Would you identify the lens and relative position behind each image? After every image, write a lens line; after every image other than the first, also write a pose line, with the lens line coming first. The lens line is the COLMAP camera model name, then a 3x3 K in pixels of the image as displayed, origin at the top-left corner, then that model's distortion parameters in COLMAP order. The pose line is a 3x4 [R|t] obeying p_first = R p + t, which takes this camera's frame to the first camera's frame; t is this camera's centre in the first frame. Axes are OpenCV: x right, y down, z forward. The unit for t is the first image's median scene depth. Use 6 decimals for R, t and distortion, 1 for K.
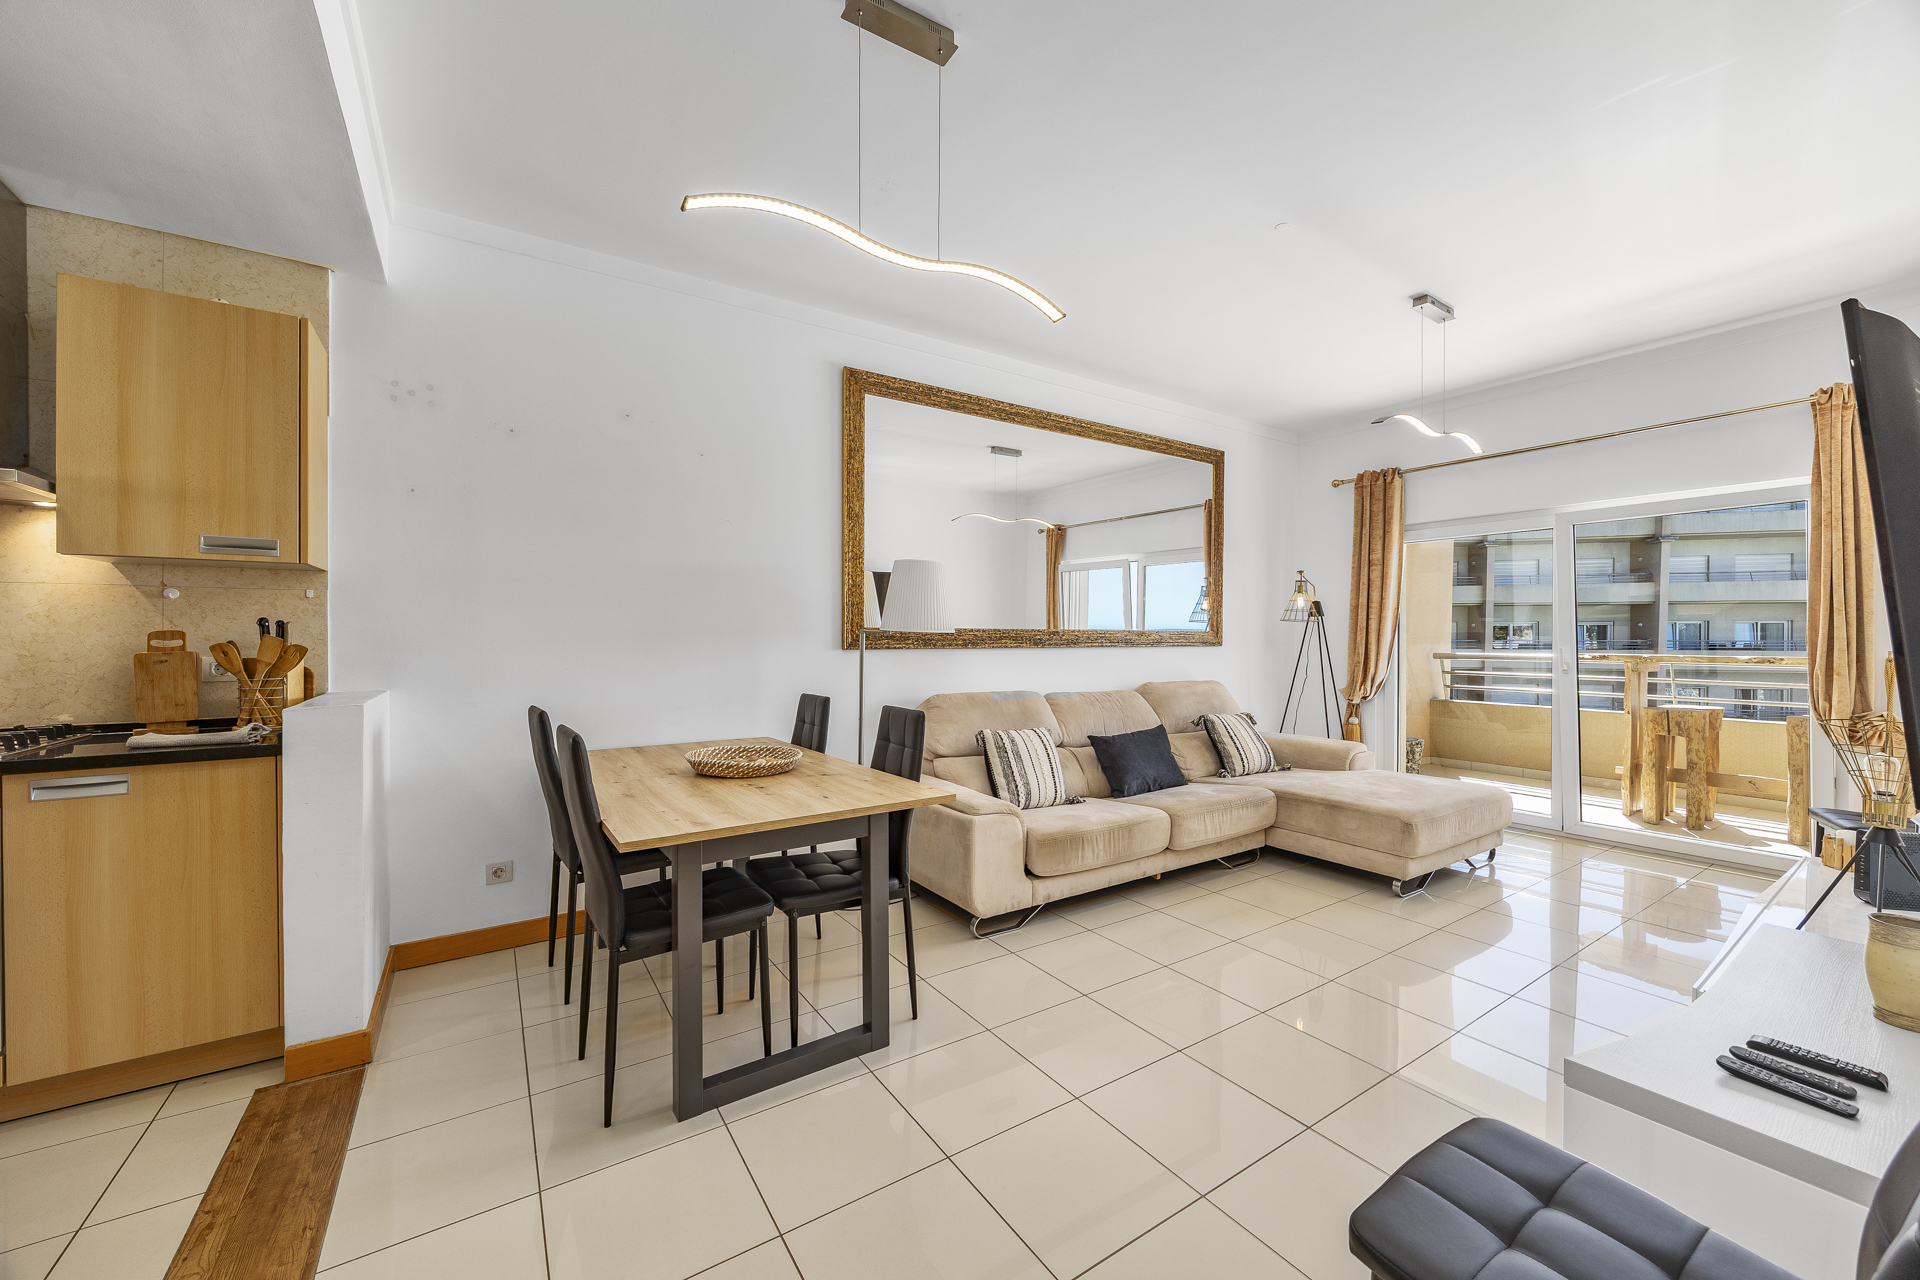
lens RADIAL K [[731.5, 0, 956.7], [0, 731.5, 638.0], [0, 0, 1]] dist [-0.002624, -0.000222]
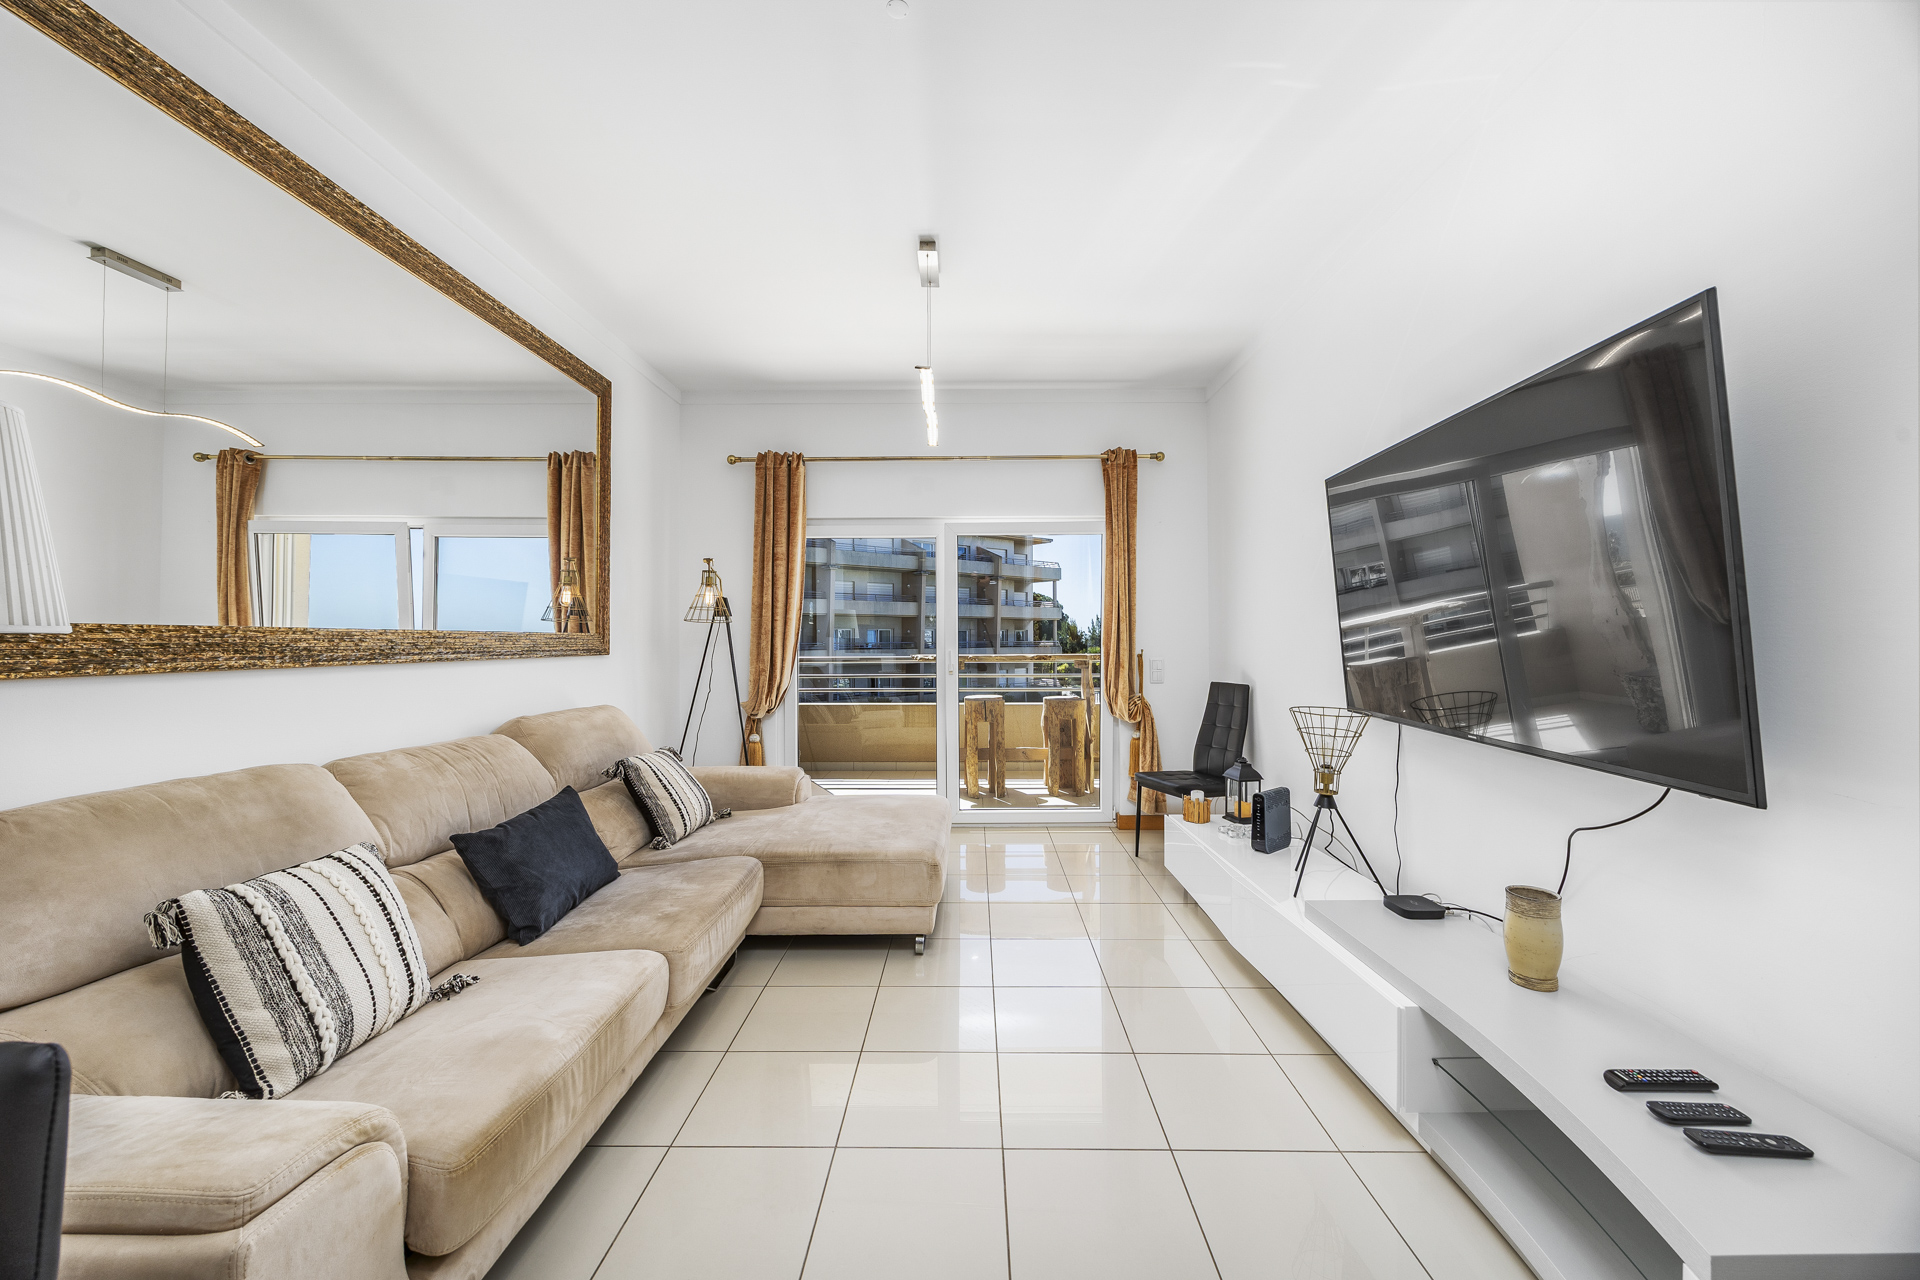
lens RADIAL K [[726.9, 0, 960.0], [0, 726.9, 640.0], [0, 0, 1]] dist [-0.002836, -0.000260]
pose [[0.560042, -0.003955, 0.828455, -0.046736], [0.007494, 0.999972, -0.000292, -0.001245], [-0.828430, 0.006372, 0.560056, 0.476339]]
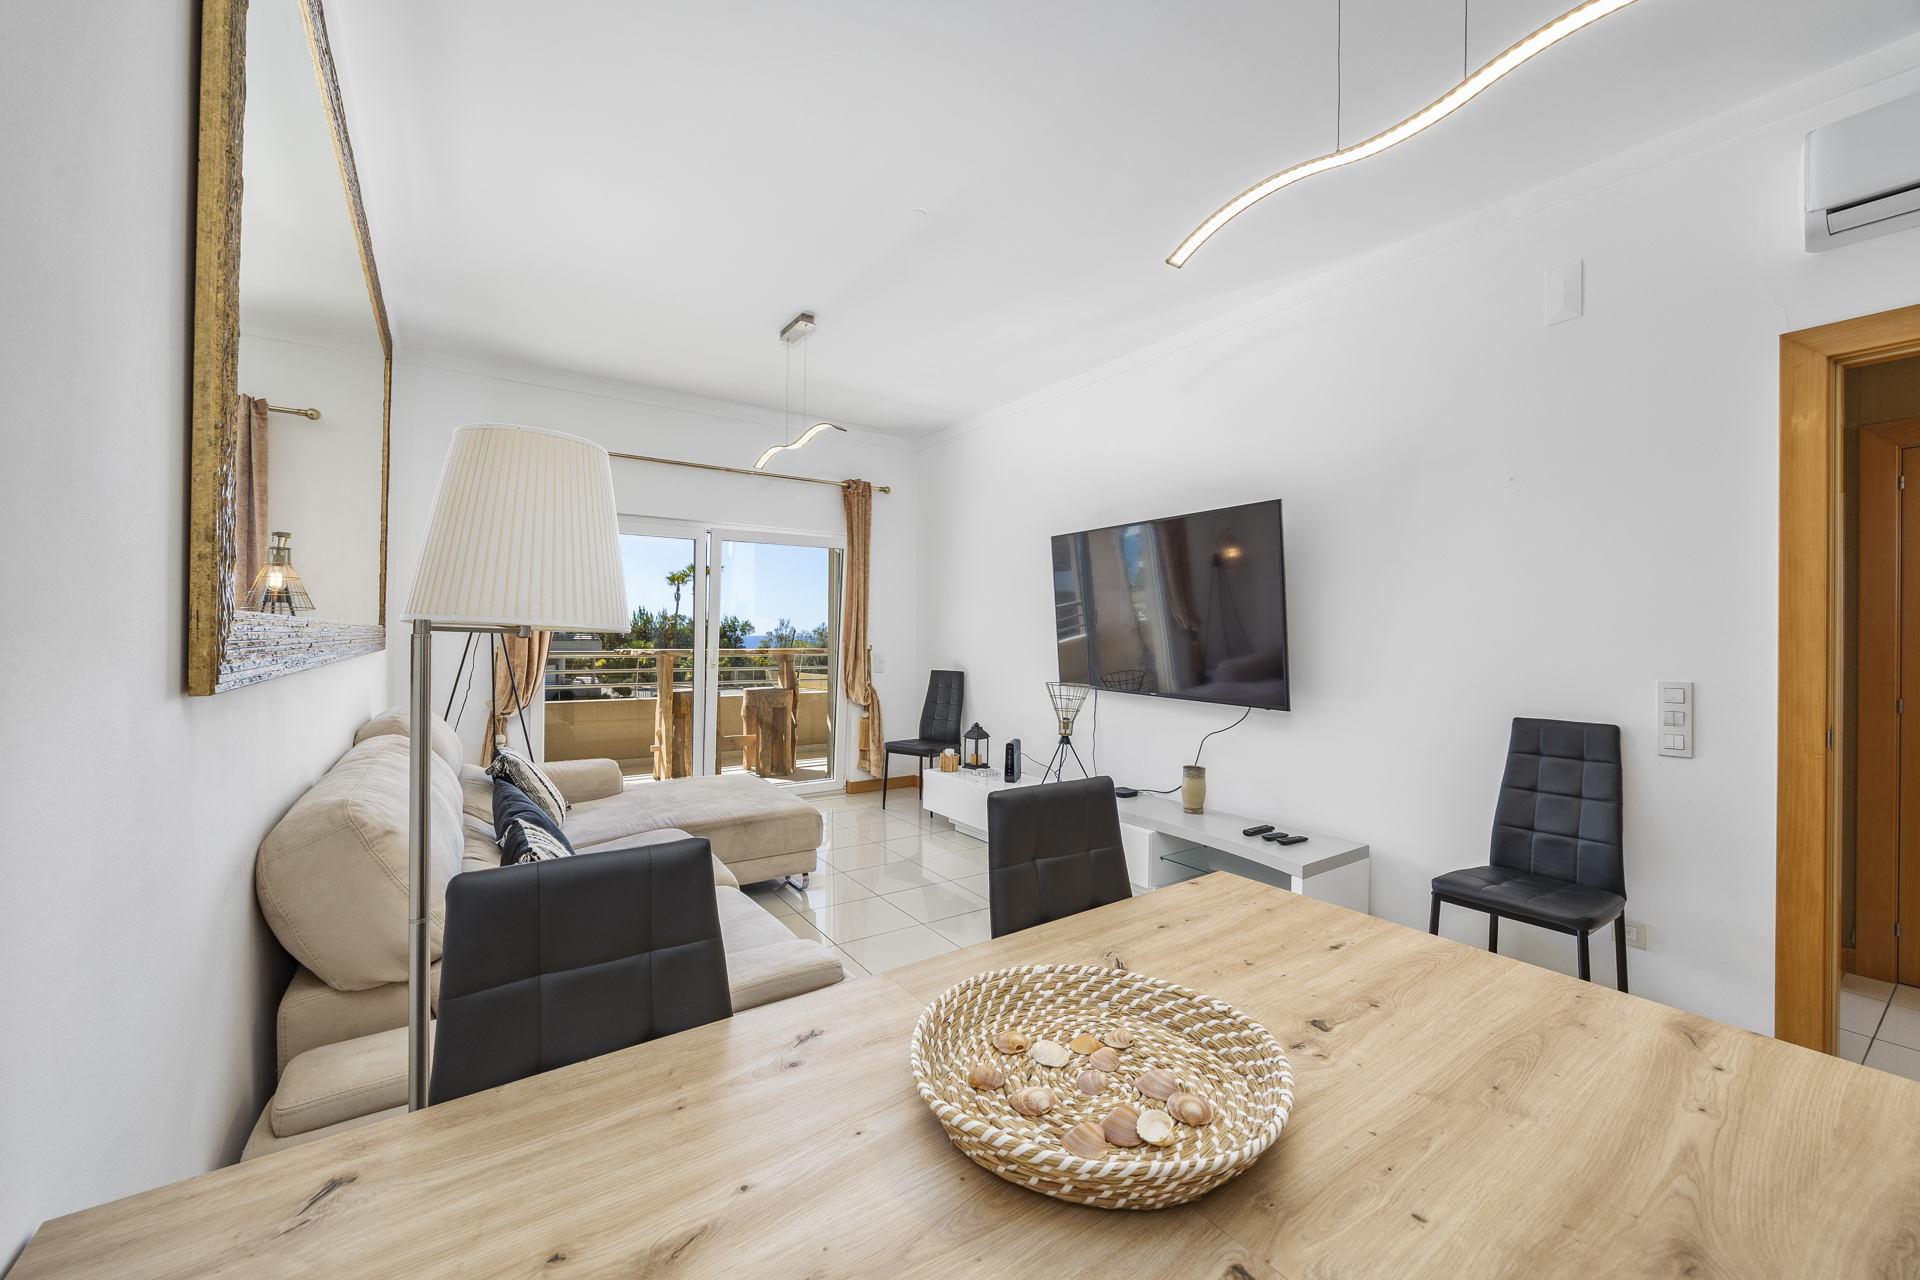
lens RADIAL K [[750.3, 0, 963.3], [0, 750.3, 631.6], [0, 0, 1]] dist [-0.000459, 0.000215]
pose [[-0.019143, 0.003127, 0.999812, -0.433434], [-0.004961, 0.999982, -0.003222, -0.007344], [-0.999804, -0.005022, -0.019127, 0.761460]]
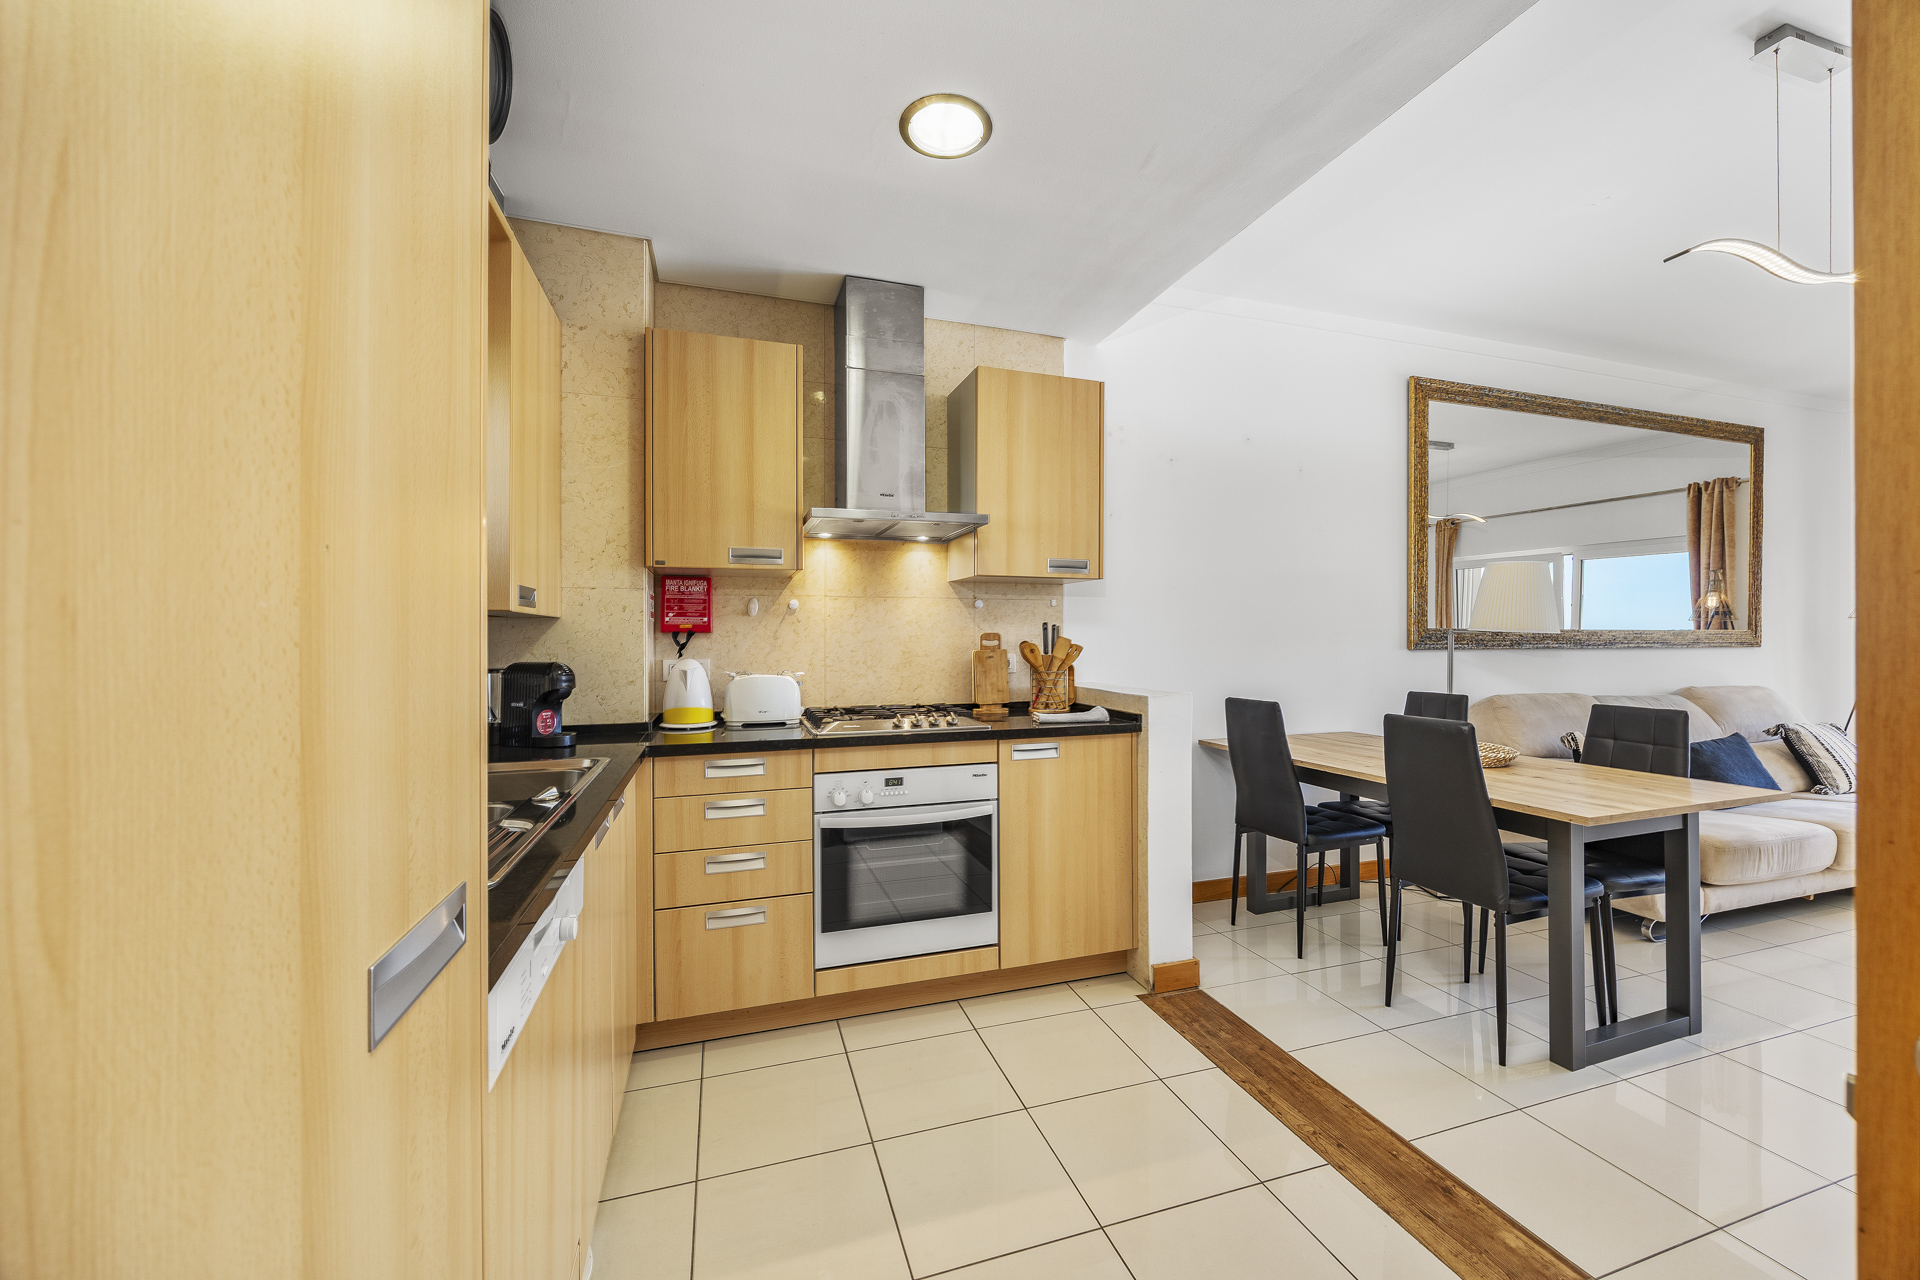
lens RADIAL K [[731.5, 0, 956.7], [0, 731.5, 638.0], [0, 0, 1]] dist [-0.002624, -0.000222]
pose [[0.963766, -0.002185, -0.266738, -0.507593], [0.001327, 0.999993, -0.003398, 0.001859], [0.266744, 0.002921, 0.963763, -0.167841]]
